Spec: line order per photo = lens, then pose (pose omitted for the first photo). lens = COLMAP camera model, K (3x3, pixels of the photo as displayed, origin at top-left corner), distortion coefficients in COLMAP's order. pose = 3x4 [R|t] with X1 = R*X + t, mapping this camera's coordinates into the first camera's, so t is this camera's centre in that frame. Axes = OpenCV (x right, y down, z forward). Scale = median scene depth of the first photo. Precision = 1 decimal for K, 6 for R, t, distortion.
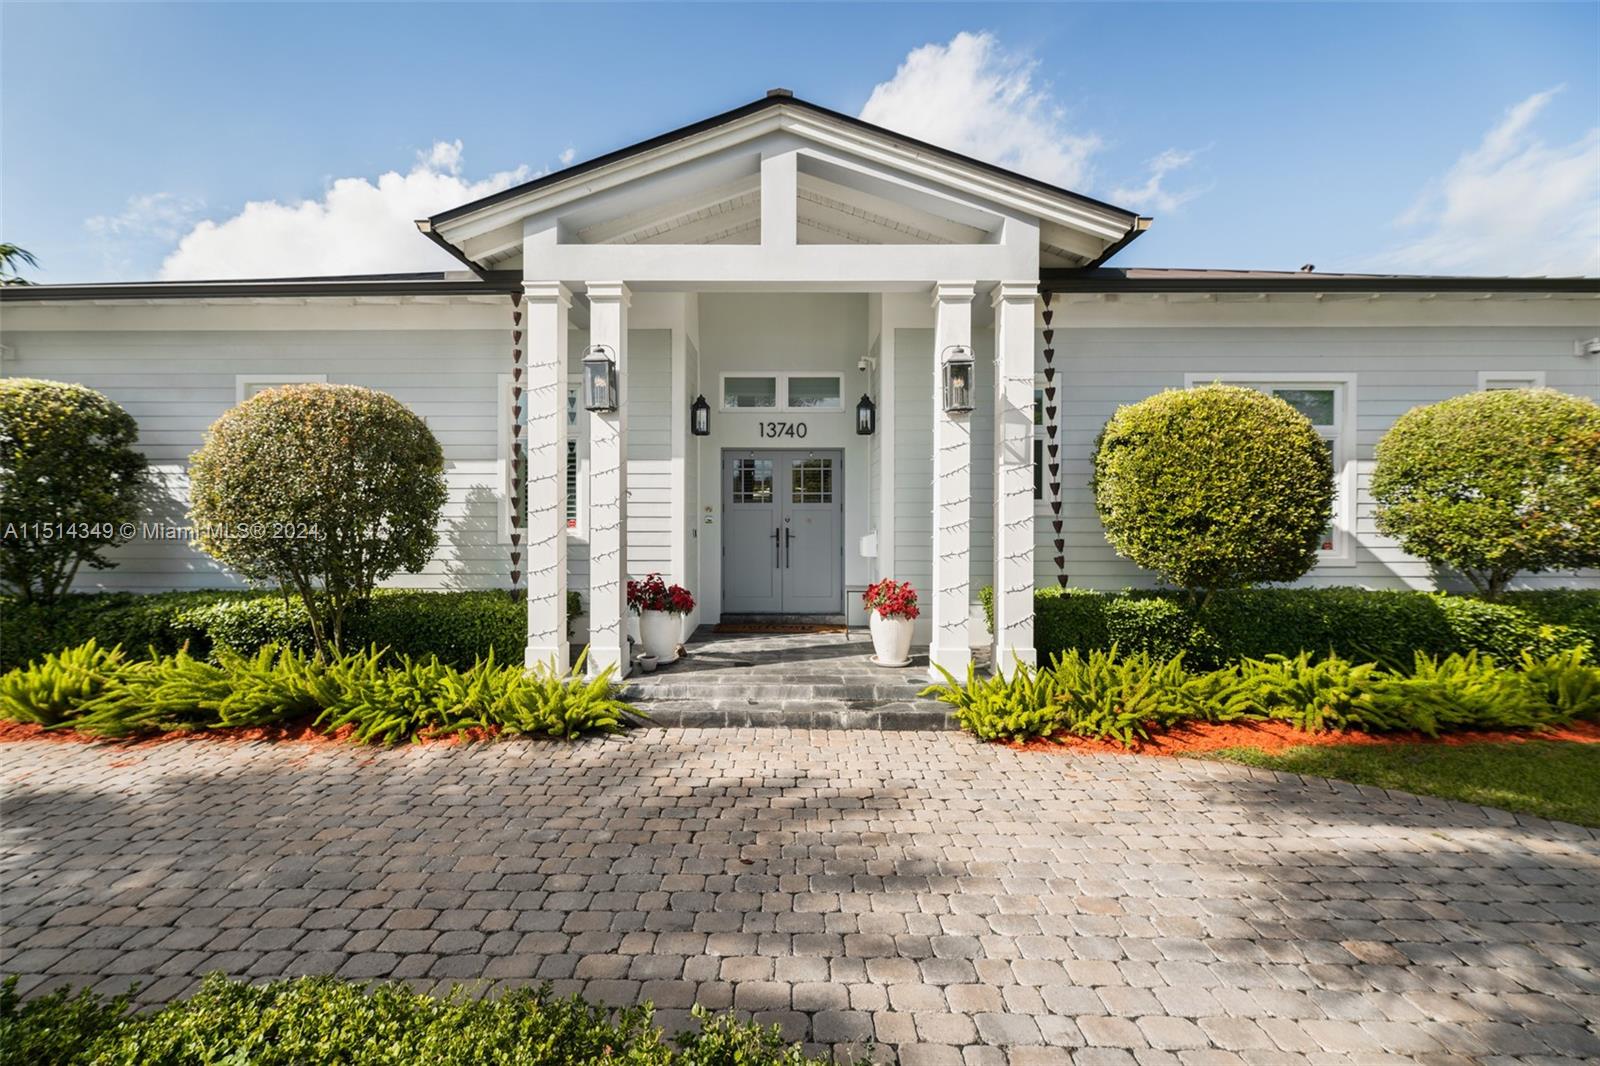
lens RADIAL K [[653.3, 0, 800.0], [0, 653.3, 533.0], [0, 0, 1]] dist [0.001488, -0.000009]
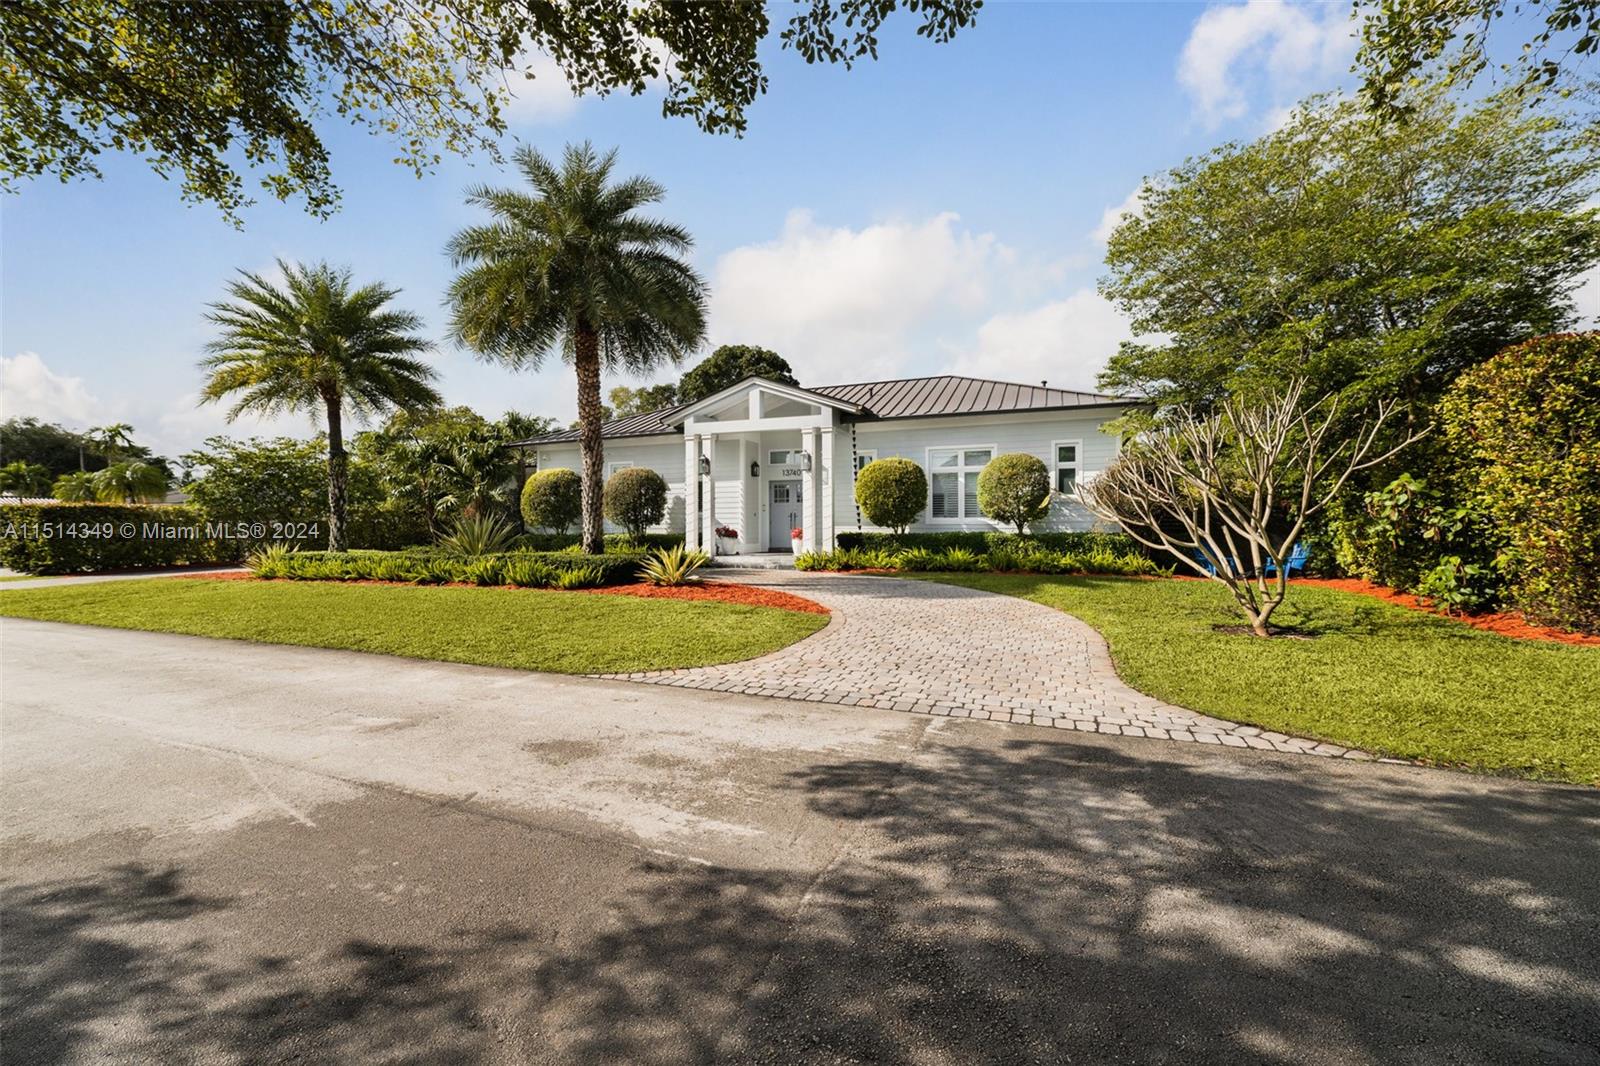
lens RADIAL K [[653.3, 0, 800.0], [0, 653.3, 533.0], [0, 0, 1]] dist [0.001488, -0.000009]
pose [[0.935165, 0.000607, -0.354211, 1.211136], [-0.008223, 0.999766, -0.019998, 0.161057], [0.354116, 0.021615, 0.934952, -1.759216]]
